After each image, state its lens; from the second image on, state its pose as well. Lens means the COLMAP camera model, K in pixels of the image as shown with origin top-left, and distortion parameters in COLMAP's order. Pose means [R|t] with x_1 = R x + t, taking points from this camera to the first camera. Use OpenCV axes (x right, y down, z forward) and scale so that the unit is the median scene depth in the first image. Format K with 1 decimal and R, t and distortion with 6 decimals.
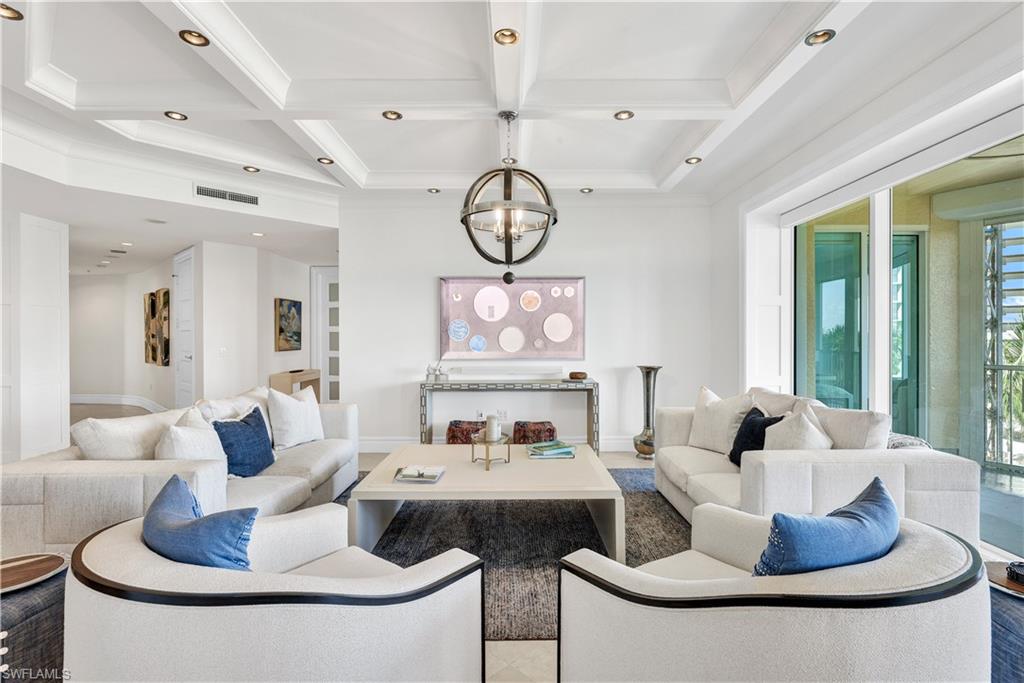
lens RADIAL K [[500.4, 0, 510.6], [0, 500.4, 336.4], [0, 0, 1]] dist [-0.000991, 0.000290]
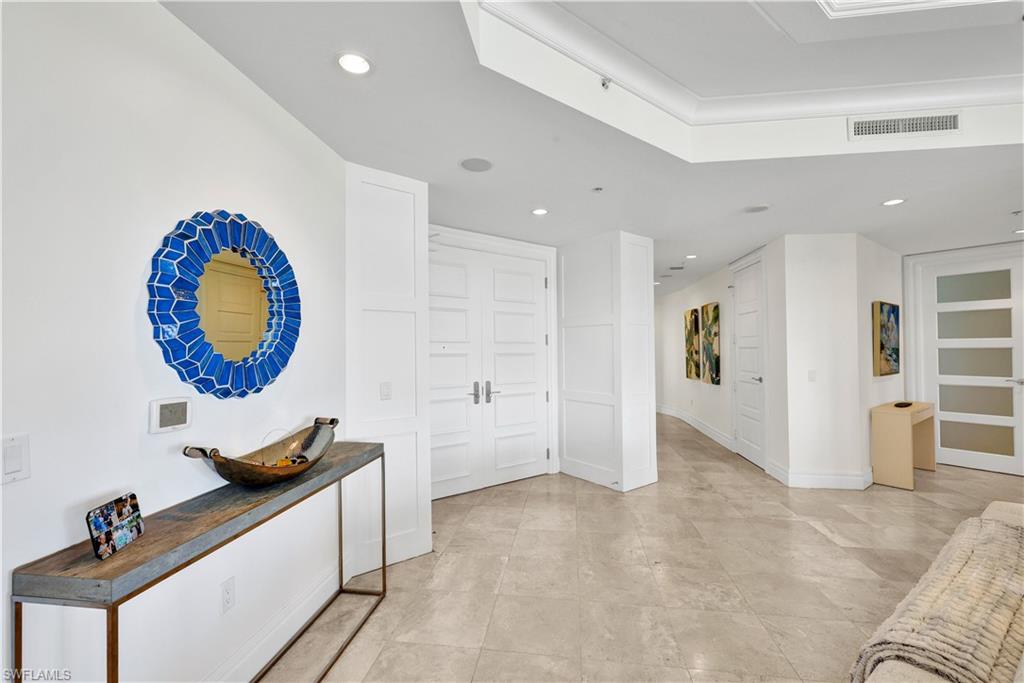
lens RADIAL K [[422.4, 0, 507.0], [0, 422.4, 346.0], [0, 0, 1]] dist [0.000410, 0.000007]
pose [[0.601892, -0.004291, -0.798566, -0.288994], [0.000505, 0.999987, -0.004993, -0.009748], [0.798577, 0.002601, 0.601887, 0.204273]]
